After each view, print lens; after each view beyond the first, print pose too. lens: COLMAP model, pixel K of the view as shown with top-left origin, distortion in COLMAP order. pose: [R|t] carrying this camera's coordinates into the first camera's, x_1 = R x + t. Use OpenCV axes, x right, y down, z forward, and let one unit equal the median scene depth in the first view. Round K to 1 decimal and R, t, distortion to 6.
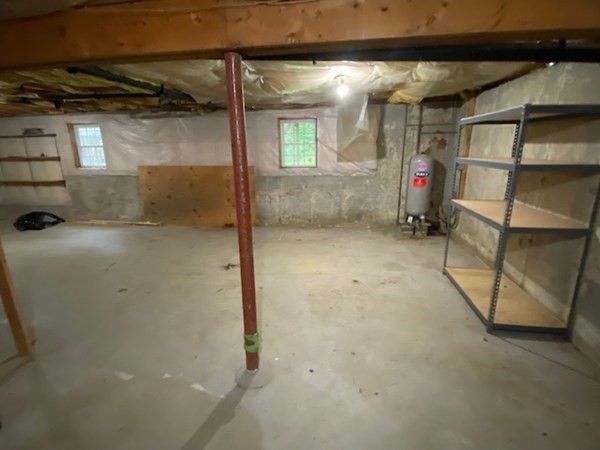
lens RADIAL K [[298.3, 0, 300.0], [0, 298.3, 225.0], [0, 0, 1]] dist [0.001411, 0.000064]
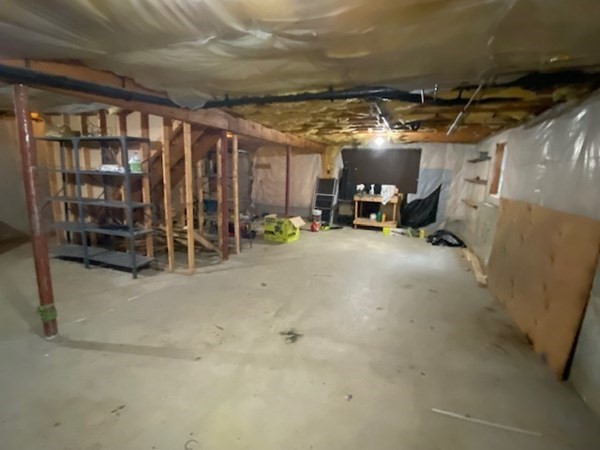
lens RADIAL K [[298.3, 0, 300.0], [0, 298.3, 225.0], [0, 0, 1]] dist [0.001411, 0.000064]
pose [[-0.219502, 0.183991, -0.958106, 0.392576], [-0.279682, 0.928970, 0.242471, -0.284797], [0.934664, 0.321188, -0.152451, 1.121951]]
